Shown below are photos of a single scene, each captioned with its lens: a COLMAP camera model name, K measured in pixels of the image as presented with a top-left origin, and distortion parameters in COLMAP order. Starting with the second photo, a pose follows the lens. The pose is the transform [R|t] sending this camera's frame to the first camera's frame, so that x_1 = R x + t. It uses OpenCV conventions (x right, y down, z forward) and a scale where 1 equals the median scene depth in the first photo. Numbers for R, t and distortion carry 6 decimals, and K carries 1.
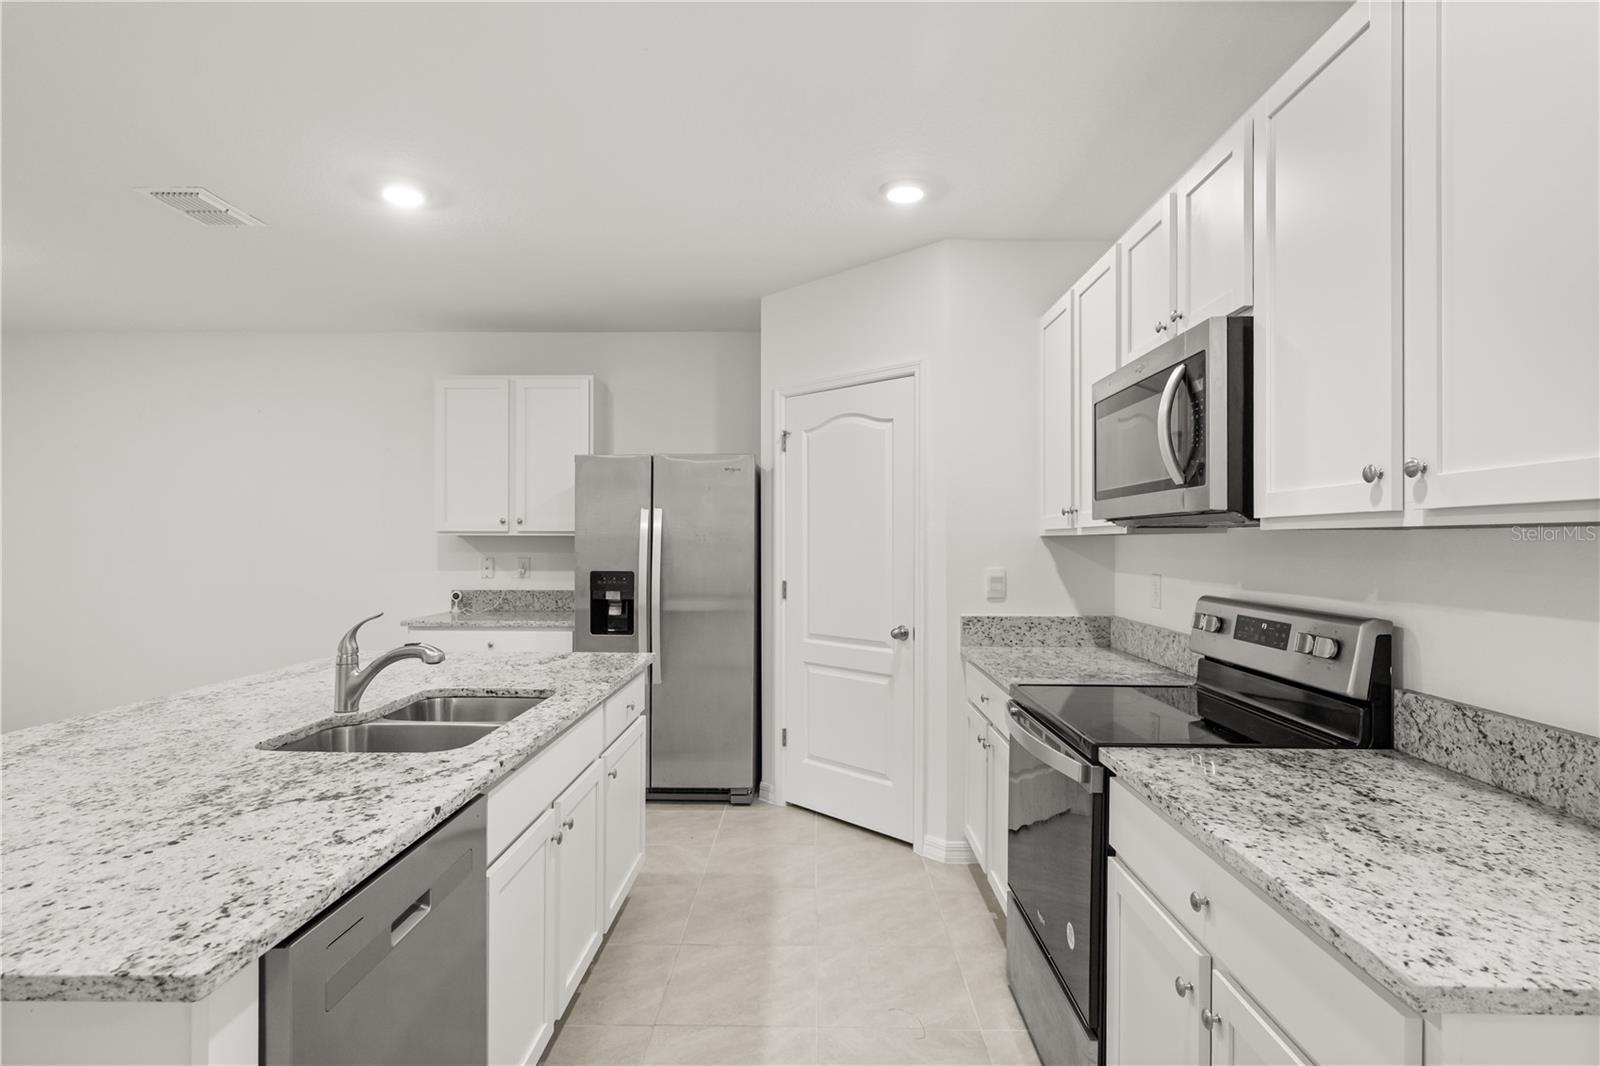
lens RADIAL K [[825.7, 0, 802.0], [0, 825.7, 539.1], [0, 0, 1]] dist [-0.002606, -0.000927]
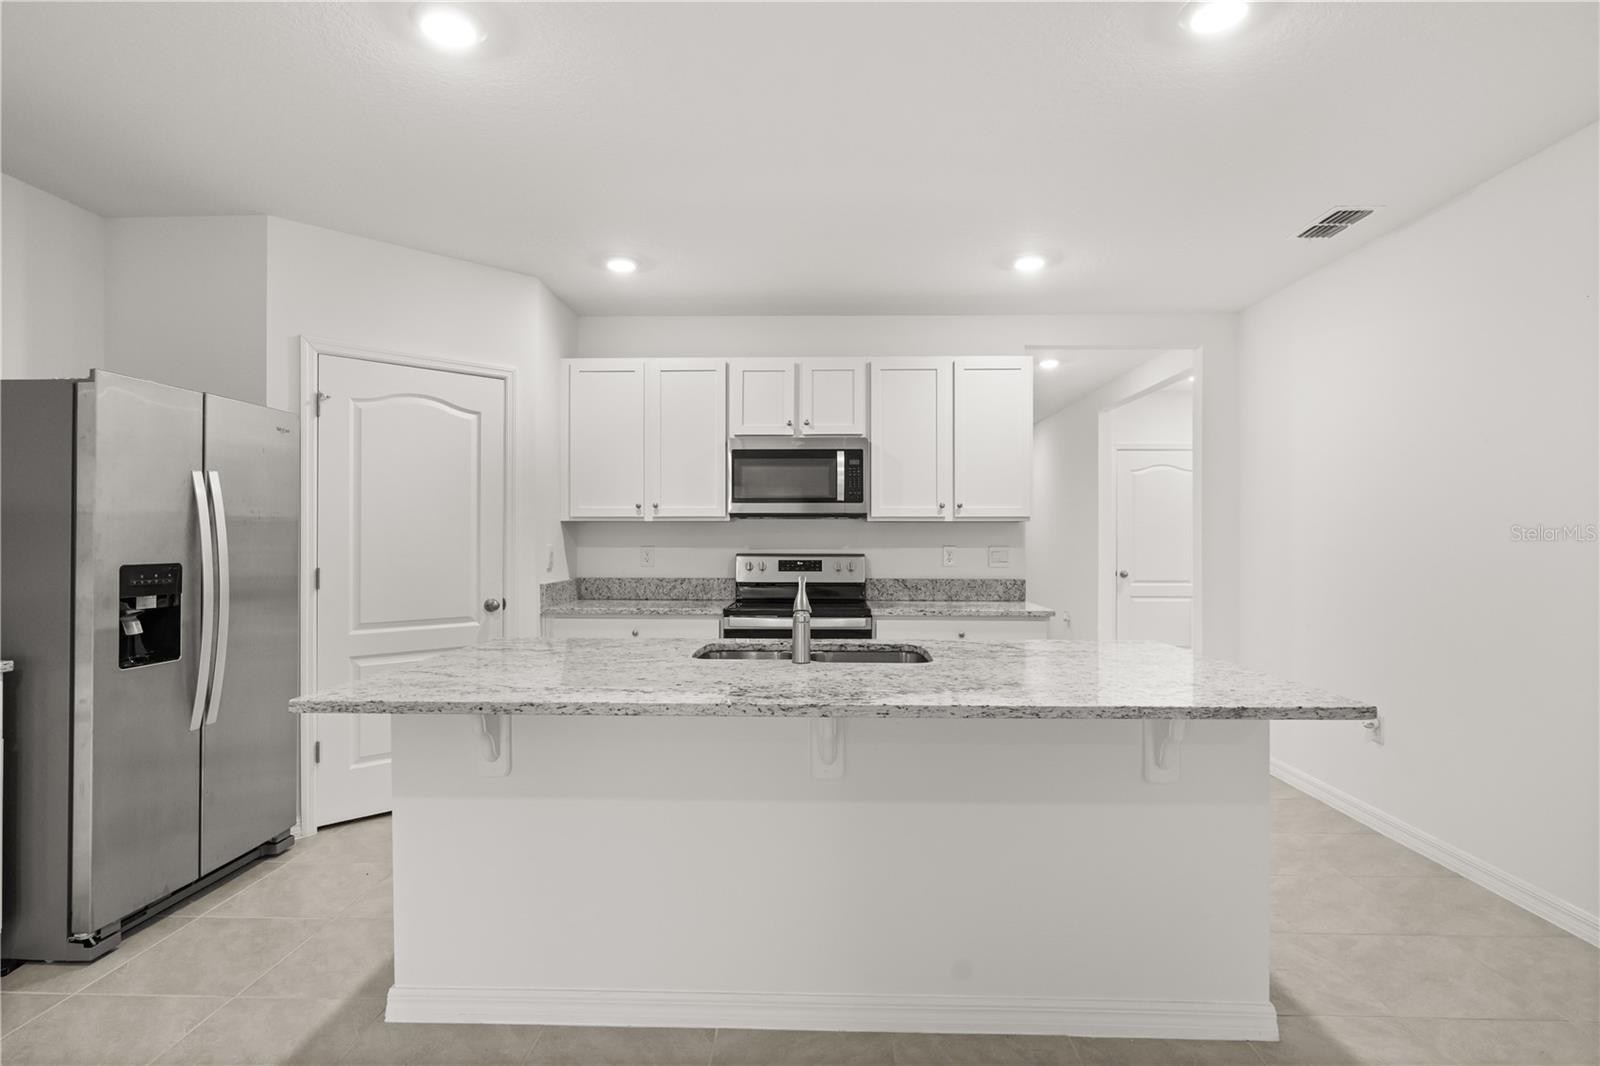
lens RADIAL K [[825.7, 0, 814.1], [0, 825.7, 525.8], [0, 0, 1]] dist [-0.002606, -0.000927]
pose [[-0.004718, 0.009626, 0.999943, -0.876248], [-0.007352, 0.999926, -0.009661, 0.011231], [-0.999962, -0.007398, -0.004647, 0.491898]]
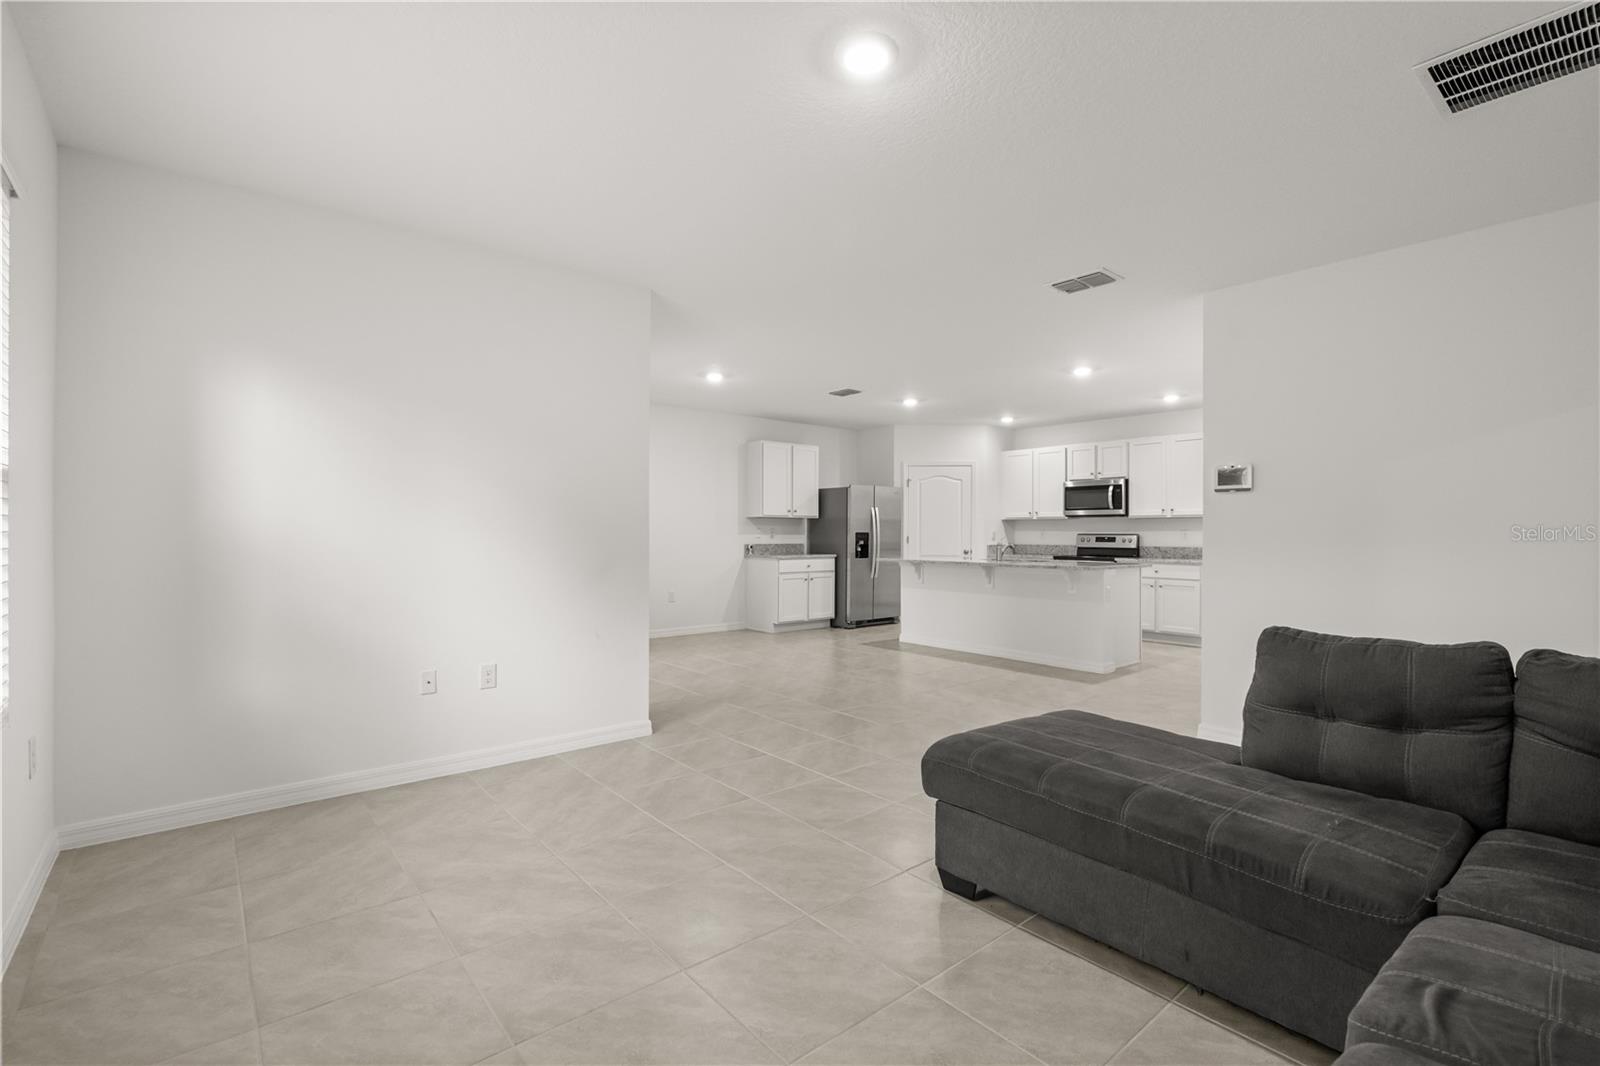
lens RADIAL K [[717.5, 0, 799.0], [0, 717.5, 536.7], [0, 0, 1]] dist [-0.003633, 0.000247]
pose [[0.743361, -0.004595, 0.668875, -1.802903], [-0.004417, 0.999921, 0.011778, 0.027148], [-0.668876, -0.011710, 0.743282, -0.460252]]
